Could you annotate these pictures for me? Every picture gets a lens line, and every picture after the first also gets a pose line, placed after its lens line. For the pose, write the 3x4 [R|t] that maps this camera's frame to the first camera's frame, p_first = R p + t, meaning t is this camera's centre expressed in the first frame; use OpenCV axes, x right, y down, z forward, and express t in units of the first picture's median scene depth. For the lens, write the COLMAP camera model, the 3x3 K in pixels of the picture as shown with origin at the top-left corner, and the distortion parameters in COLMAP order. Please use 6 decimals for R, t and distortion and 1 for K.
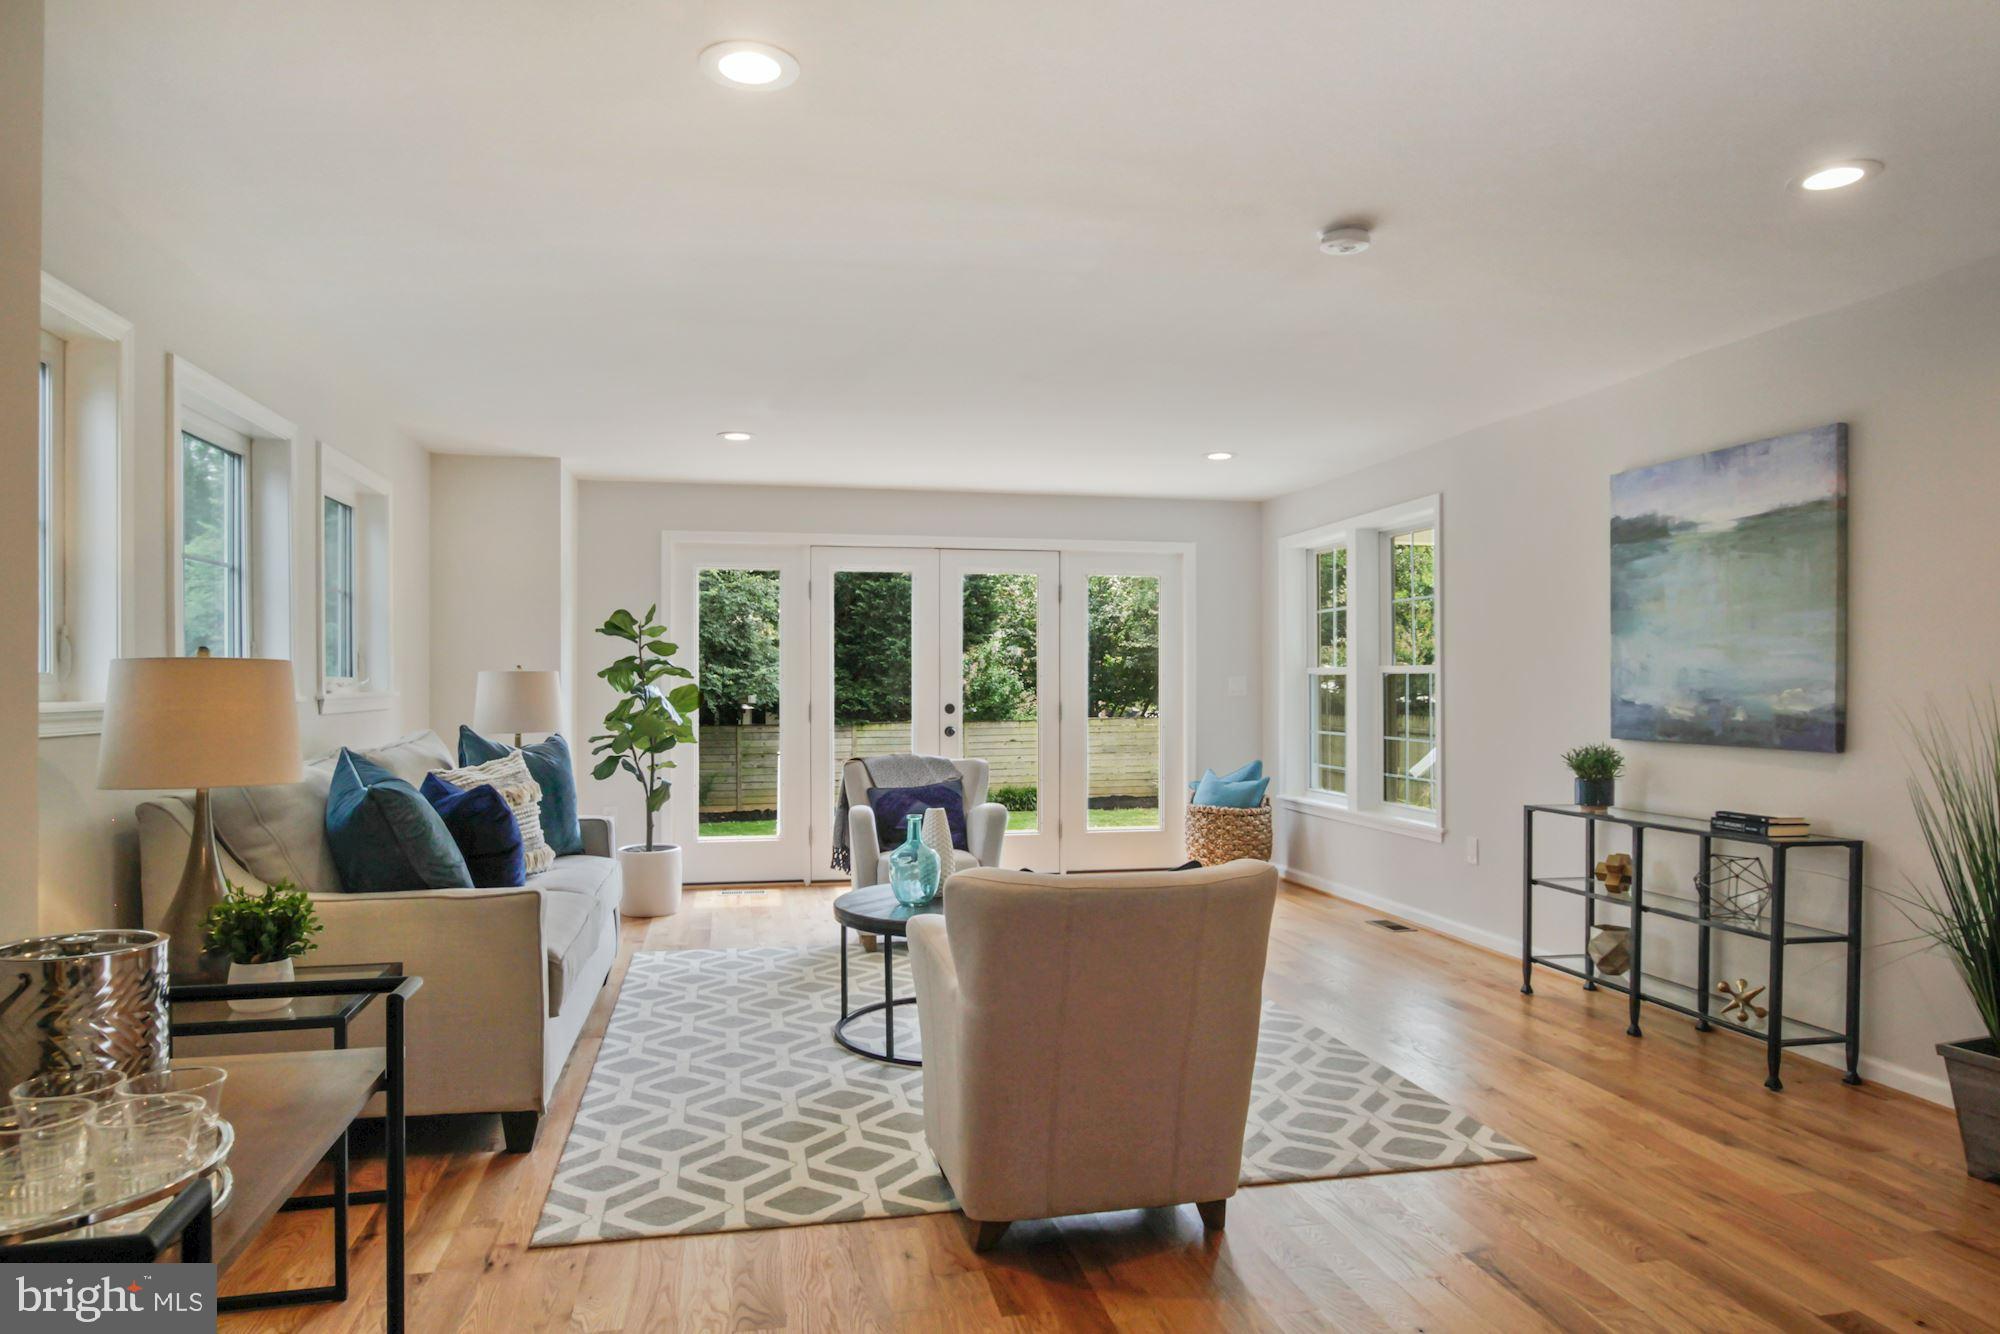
lens RADIAL K [[1243.0, 0, 956.8], [0, 1243.0, 702.6], [0, 0, 1]] dist [-0.018215, 0.007798]
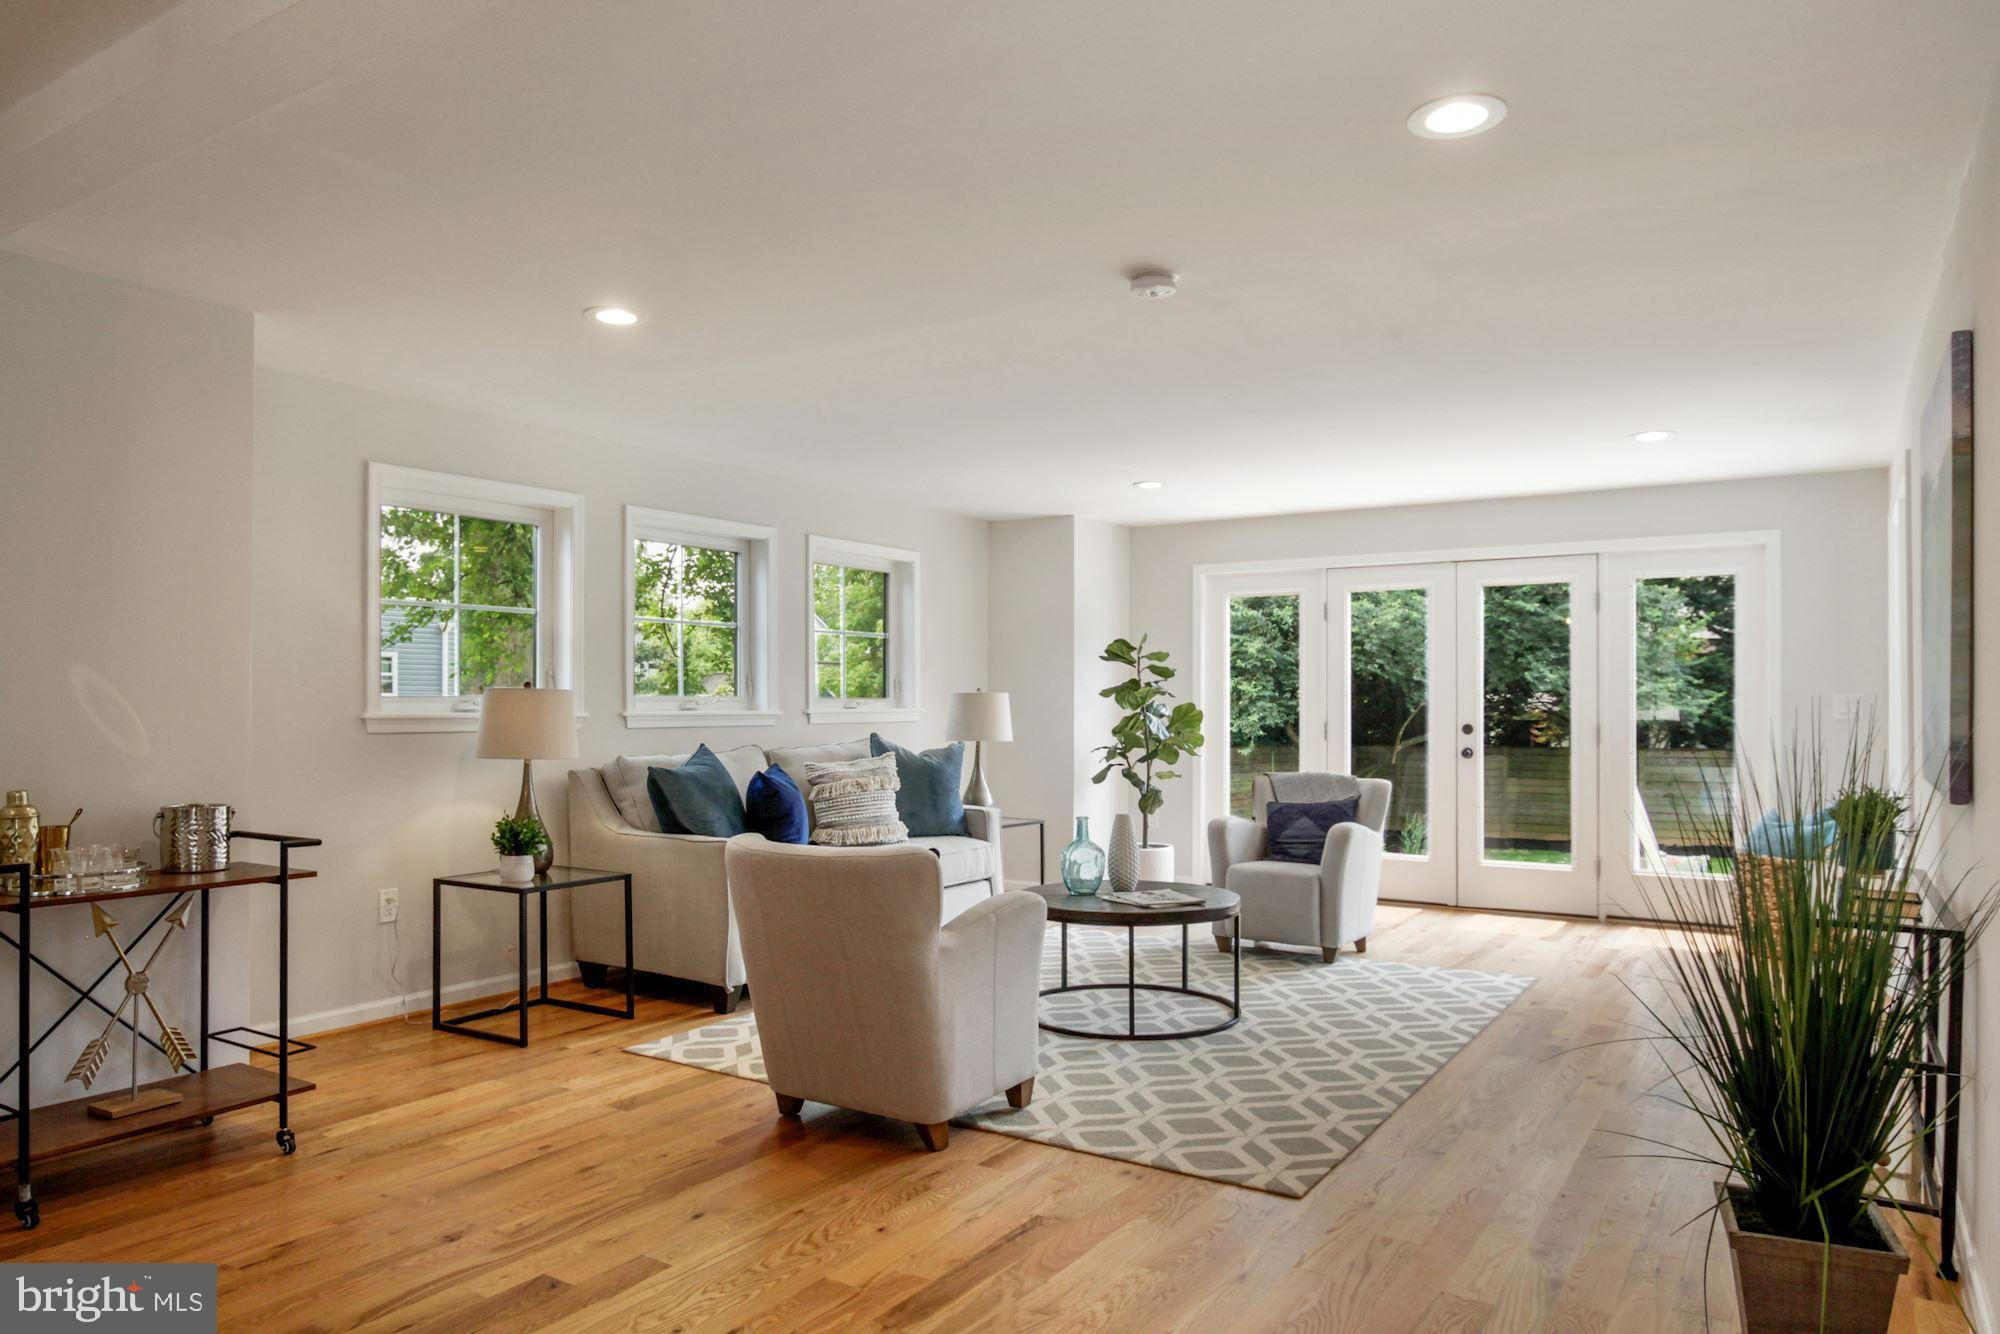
lens RADIAL K [[1243.0, 0, 961.9], [0, 1243.0, 706.7], [0, 0, 1]] dist [-0.018215, 0.007798]
pose [[0.712911, 0.002884, -0.701249, 0.441923], [-0.011064, 0.999913, -0.007135, -0.001288], [0.701167, 0.012845, 0.712881, 0.059158]]
